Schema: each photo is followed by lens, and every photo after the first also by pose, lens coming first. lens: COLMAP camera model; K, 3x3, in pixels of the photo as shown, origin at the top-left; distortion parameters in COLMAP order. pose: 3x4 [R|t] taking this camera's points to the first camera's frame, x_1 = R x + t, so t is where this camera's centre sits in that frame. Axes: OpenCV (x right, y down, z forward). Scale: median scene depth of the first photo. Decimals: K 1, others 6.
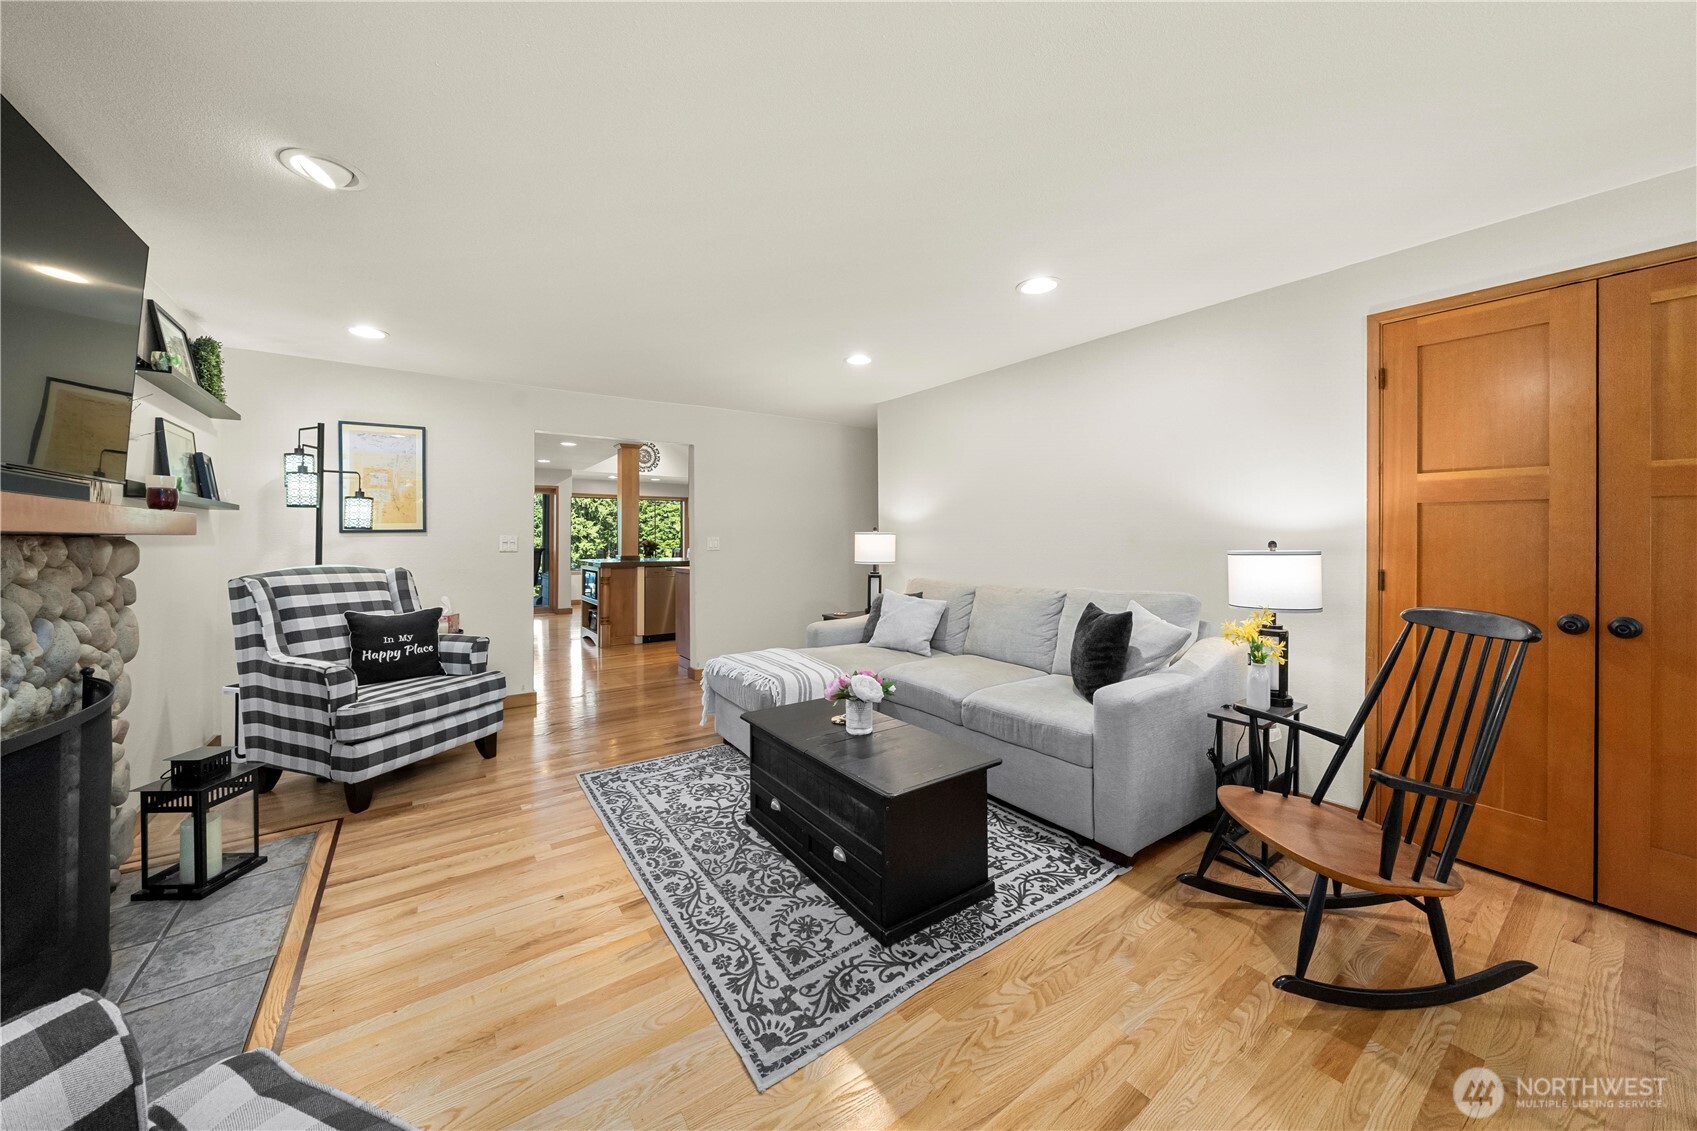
lens RADIAL K [[597.1, 0, 844.3], [0, 597.1, 531.0], [0, 0, 1]] dist [-0.004738, -0.000176]
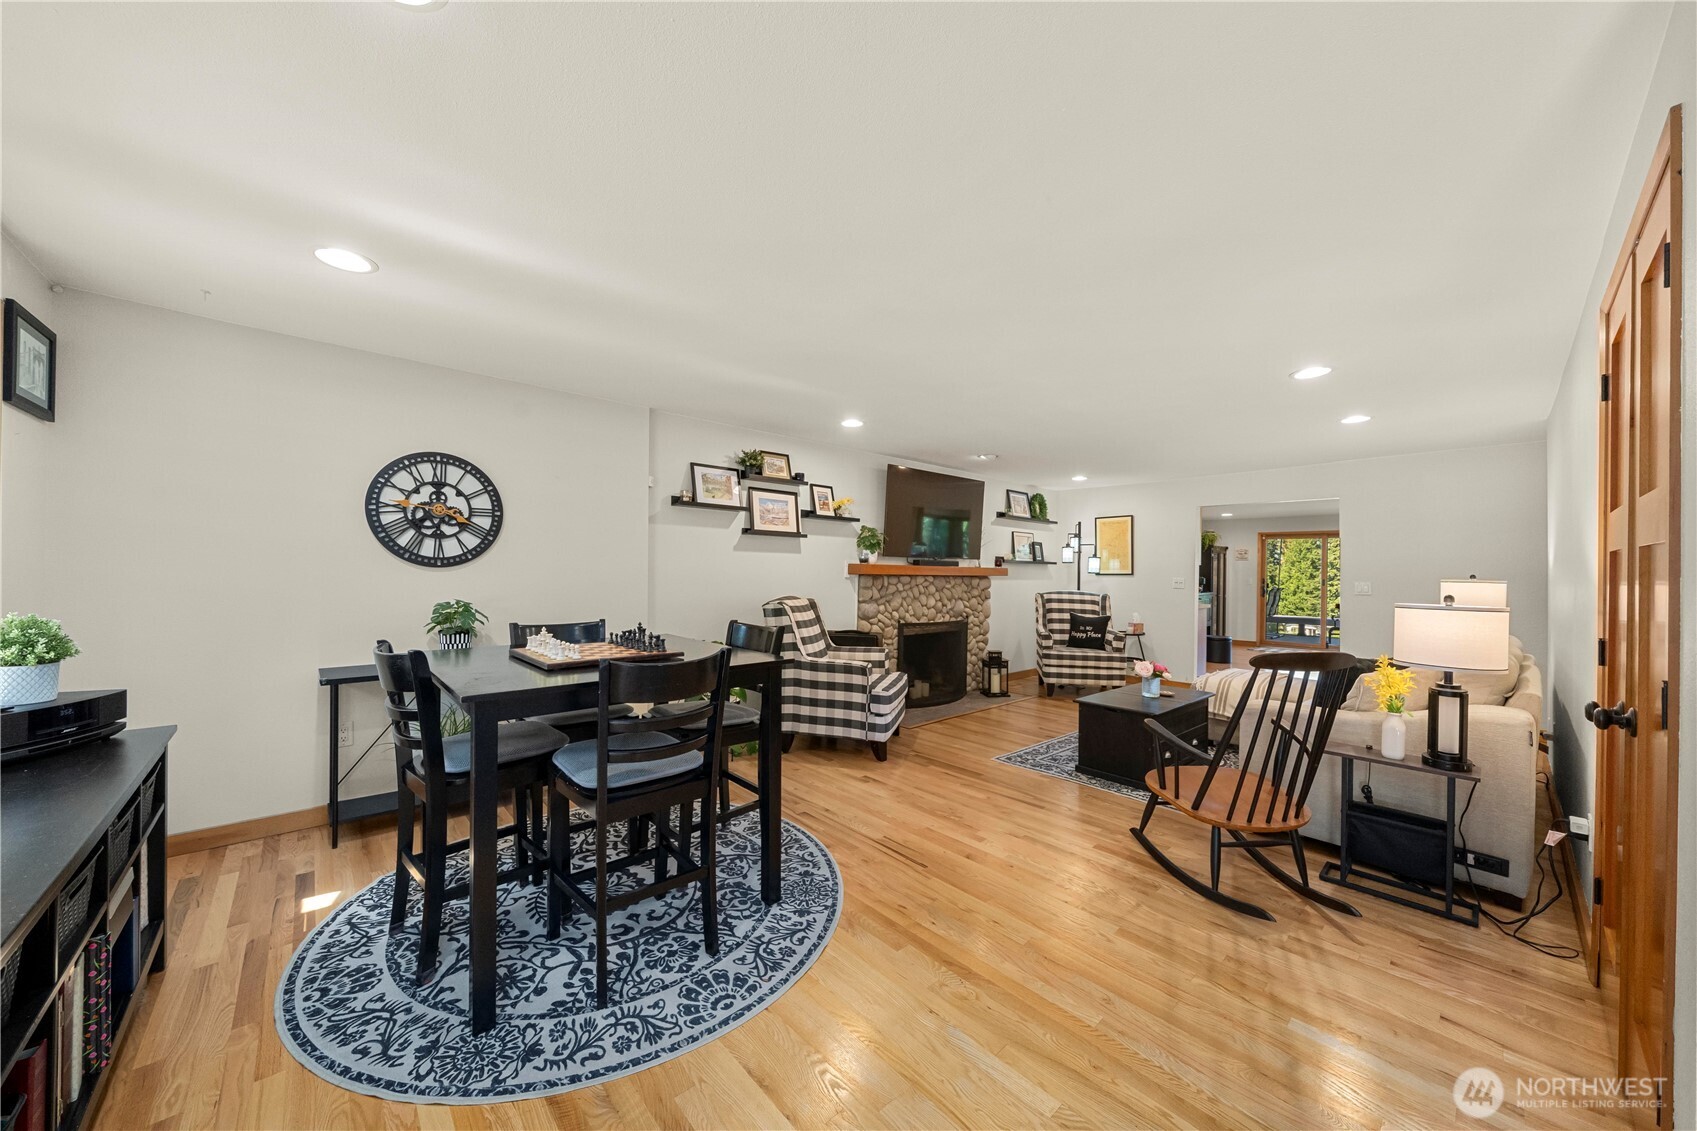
lens RADIAL K [[586.7, 0, 842.0], [0, 586.7, 577.4], [0, 0, 1]] dist [-0.000841, -0.000109]
pose [[0.109268, 0.013760, -0.993917, 1.302839], [-0.002389, 0.999905, 0.013580, -0.017890], [0.994009, 0.000891, 0.109291, -0.045488]]
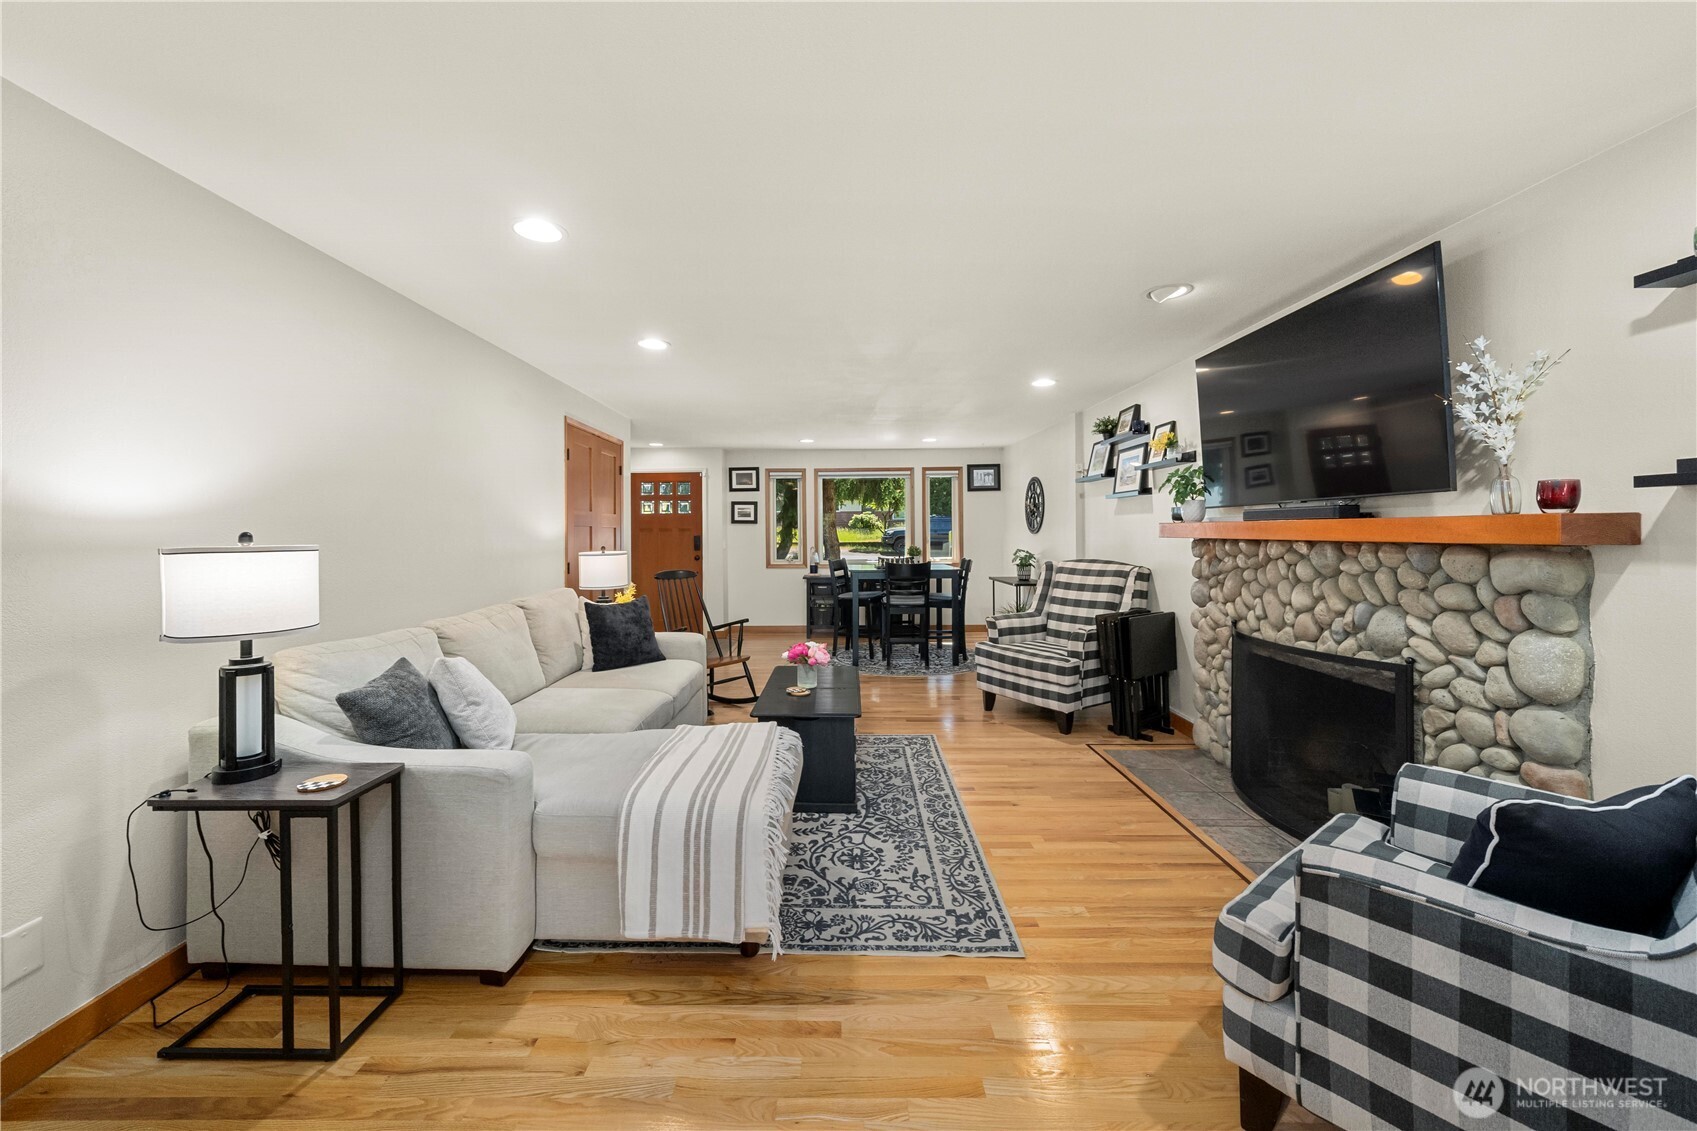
lens RADIAL K [[644.2, 0, 836.5], [0, 644.2, 537.0], [0, 0, 1]] dist [0.000040, -0.000108]
pose [[-0.812232, 0.003766, 0.583322, -0.737948], [0.002666, 0.999993, -0.002745, -0.002130], [-0.583328, -0.000674, -0.812236, 1.785093]]
